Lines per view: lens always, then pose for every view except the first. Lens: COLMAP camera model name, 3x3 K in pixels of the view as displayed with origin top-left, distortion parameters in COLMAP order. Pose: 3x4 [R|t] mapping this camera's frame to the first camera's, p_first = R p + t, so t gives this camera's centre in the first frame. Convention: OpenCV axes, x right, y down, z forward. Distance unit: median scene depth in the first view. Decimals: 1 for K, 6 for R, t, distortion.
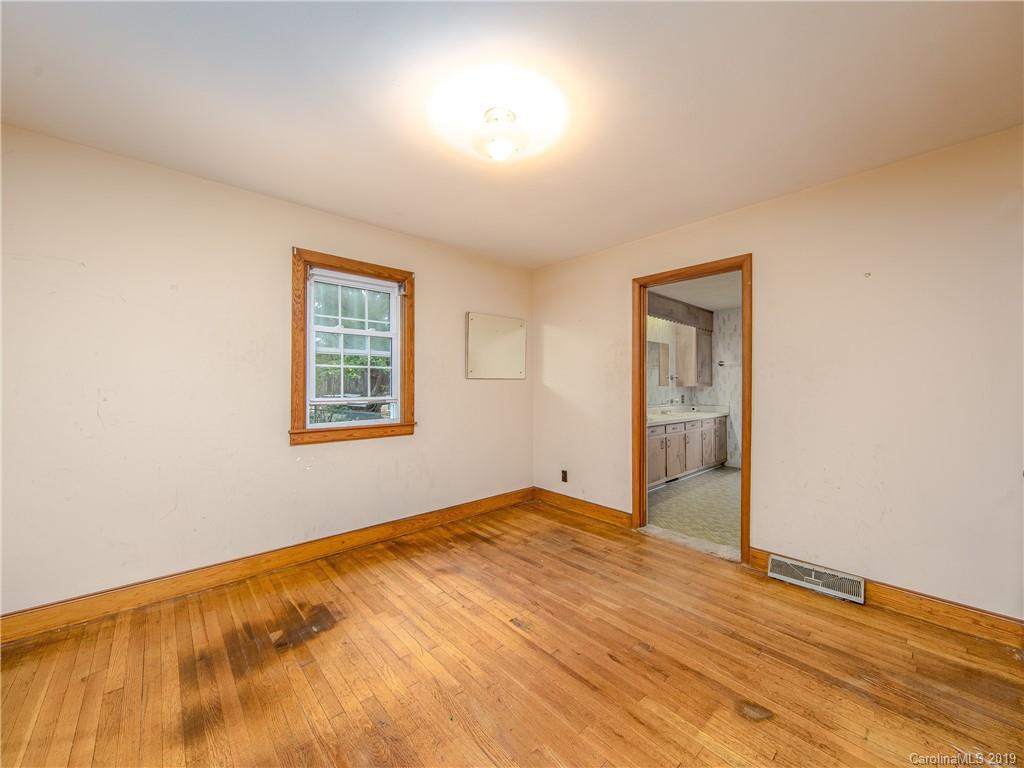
lens RADIAL K [[396.5, 0, 512.9], [0, 396.5, 380.4], [0, 0, 1]] dist [-0.000246, -0.000168]
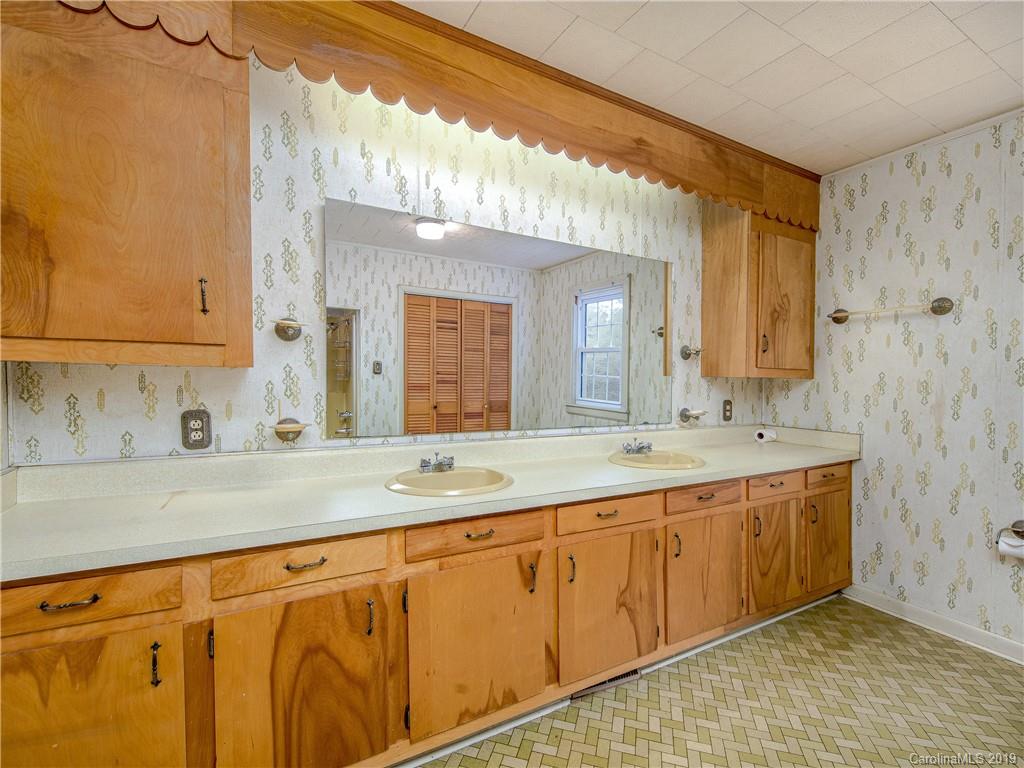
lens RADIAL K [[470.3, 0, 511.8], [0, 470.3, 379.6], [0, 0, 1]] dist [0.001192, -0.000443]
pose [[0.974542, 0.009926, -0.223986, 0.334409], [-0.007334, 0.999896, 0.012401, 0.013301], [0.224086, -0.010443, 0.974513, 0.518704]]
